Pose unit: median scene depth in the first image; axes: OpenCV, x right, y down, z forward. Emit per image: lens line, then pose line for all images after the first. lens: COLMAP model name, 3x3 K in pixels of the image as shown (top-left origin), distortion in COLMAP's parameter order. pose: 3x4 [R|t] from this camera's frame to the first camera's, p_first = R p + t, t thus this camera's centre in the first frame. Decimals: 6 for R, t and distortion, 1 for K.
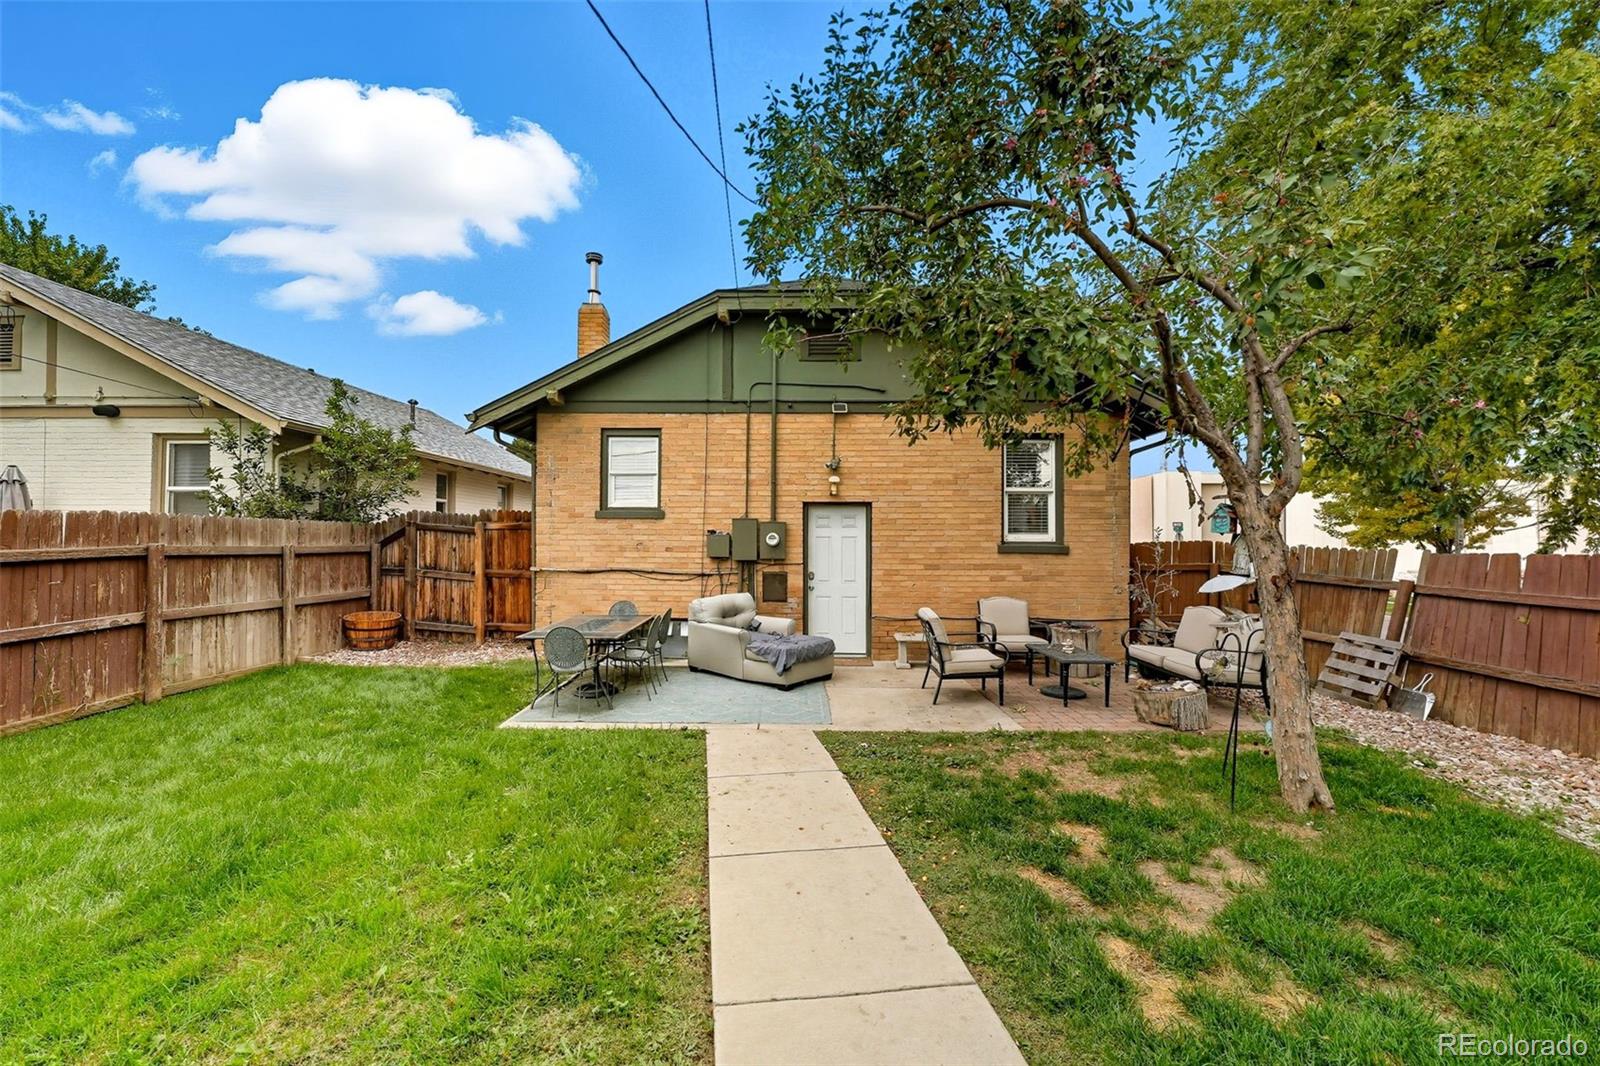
lens RADIAL K [[655.1, 0, 786.8], [0, 655.1, 532.1], [0, 0, 1]] dist [-0.002250, 0.001162]
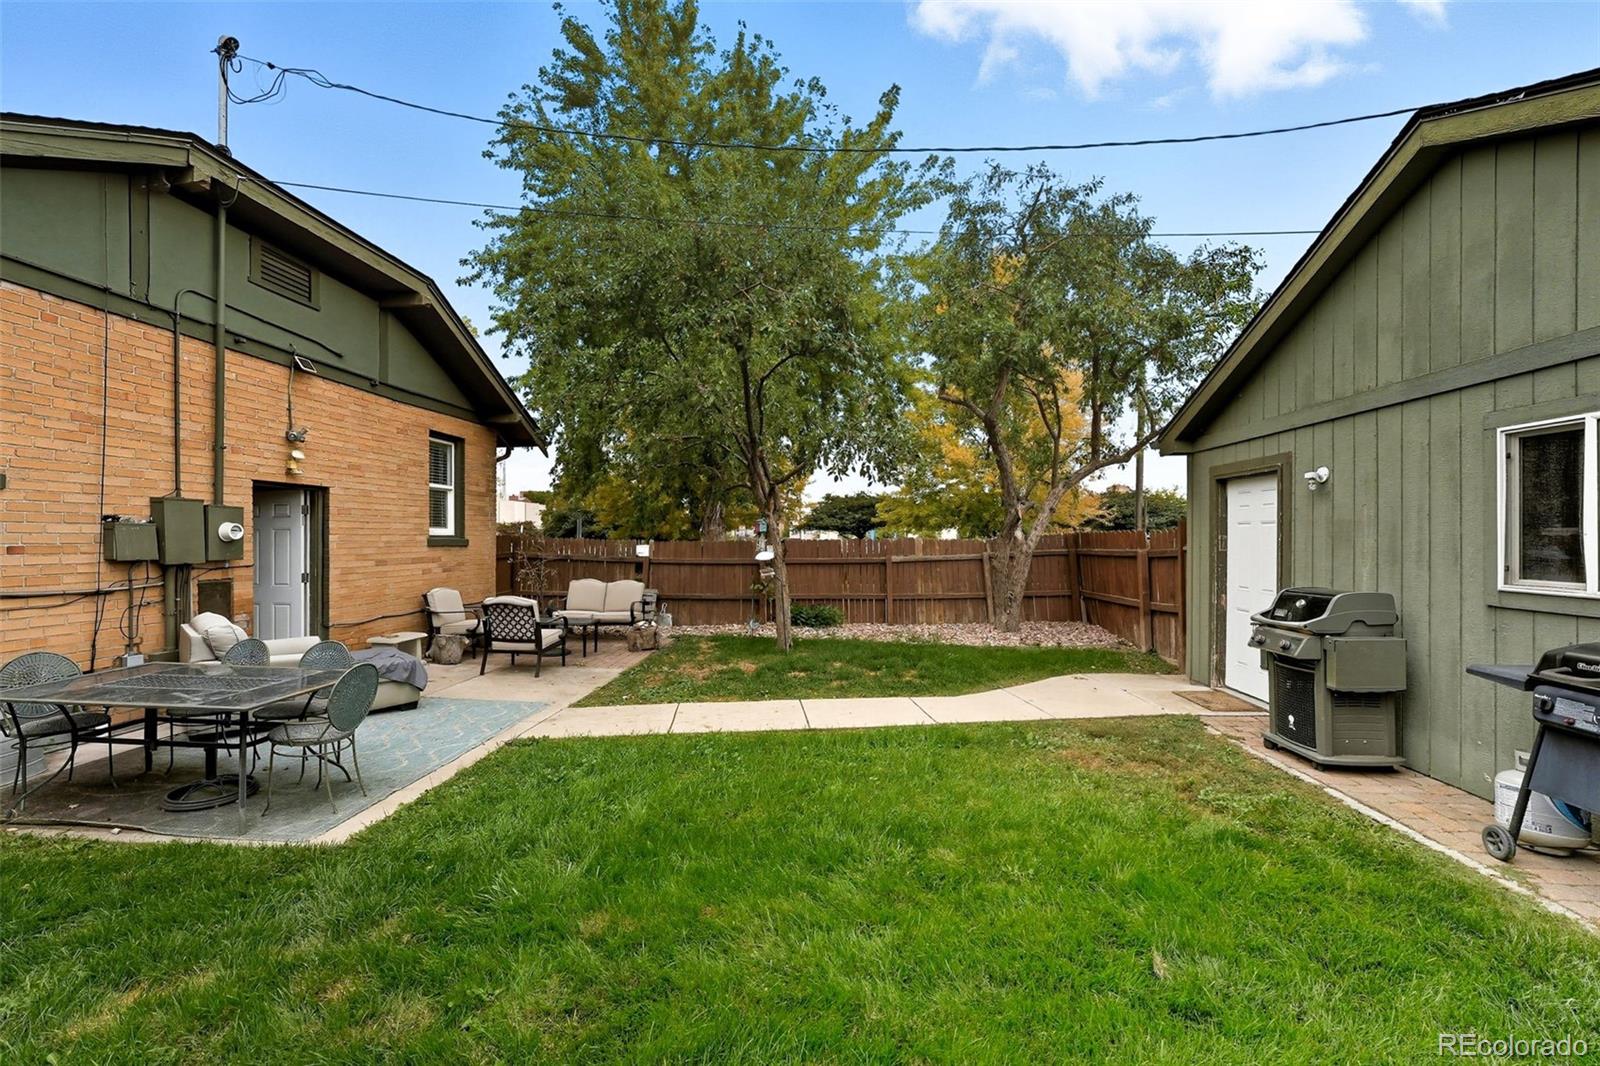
lens RADIAL K [[655.1, 0, 796.5], [0, 655.1, 541.2], [0, 0, 1]] dist [-0.002250, 0.001162]
pose [[0.060710, -0.009050, 0.998114, -0.658279], [-0.016788, 0.999808, 0.010087, 0.003860], [-0.998014, -0.017369, 0.060546, 0.359600]]
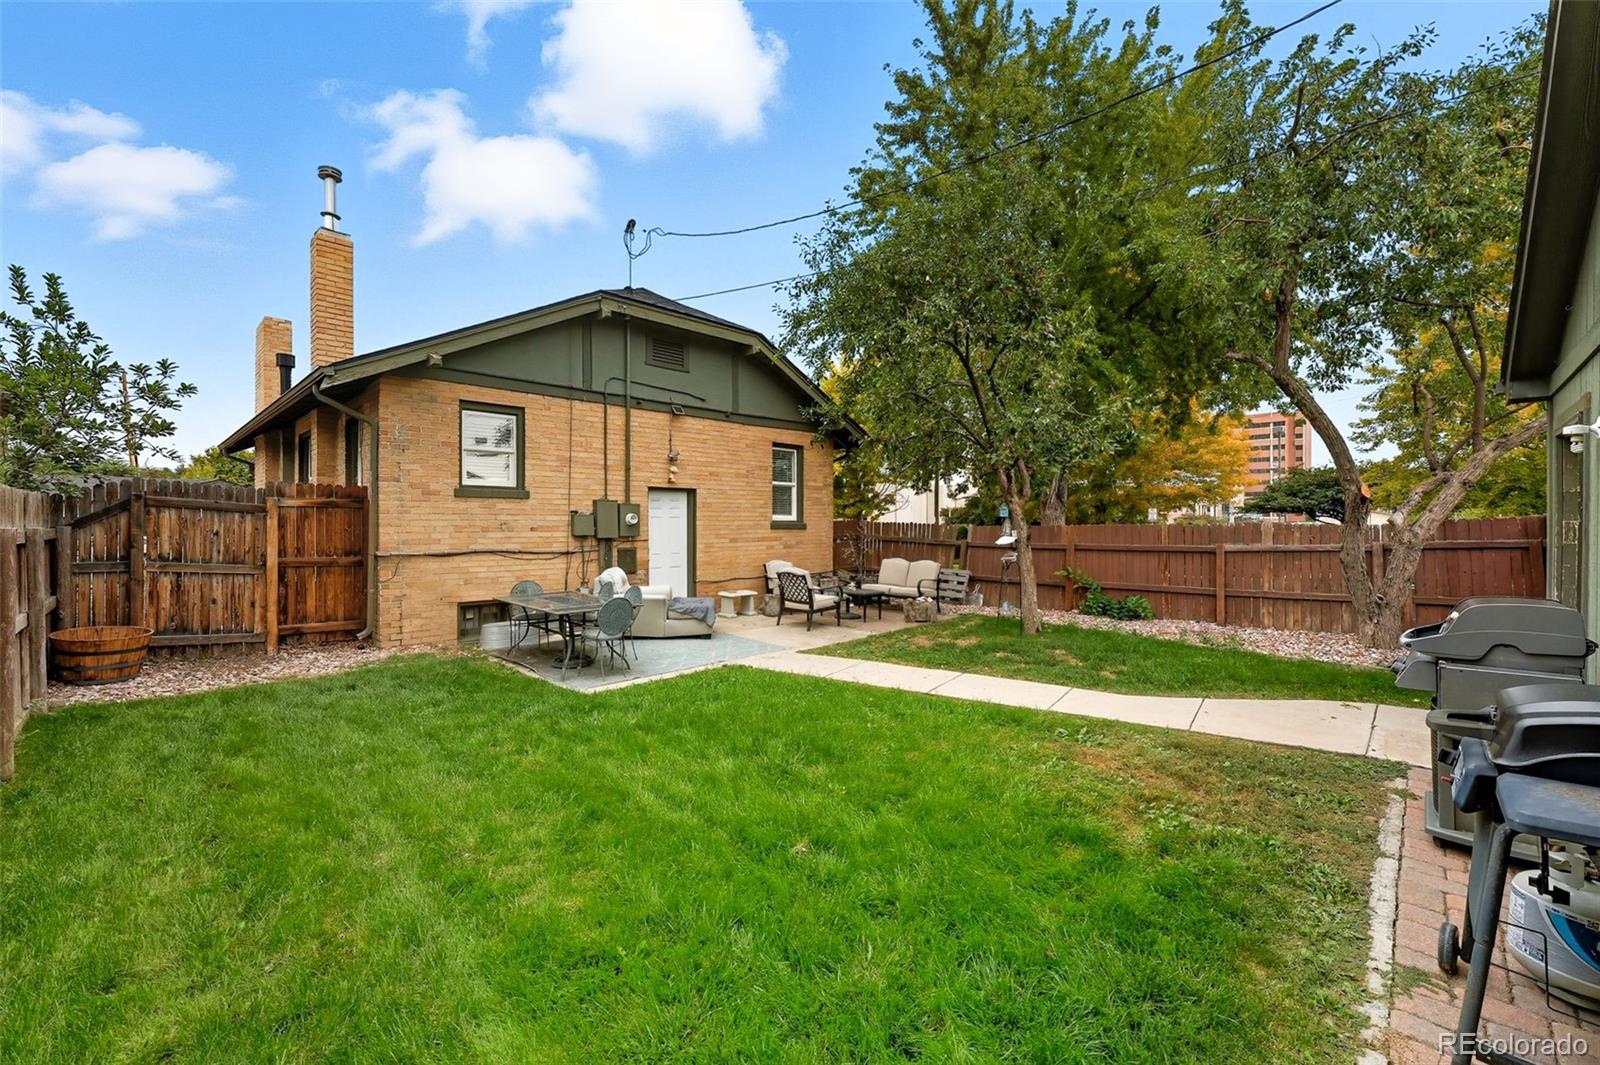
lens RADIAL K [[655.1, 0, 798.9], [0, 655.1, 531.8], [0, 0, 1]] dist [-0.002250, 0.001162]
pose [[0.683807, -0.015425, 0.729499, -0.641032], [-0.009431, 0.999506, 0.029975, -0.003843], [-0.729602, -0.027377, 0.683324, 0.010481]]
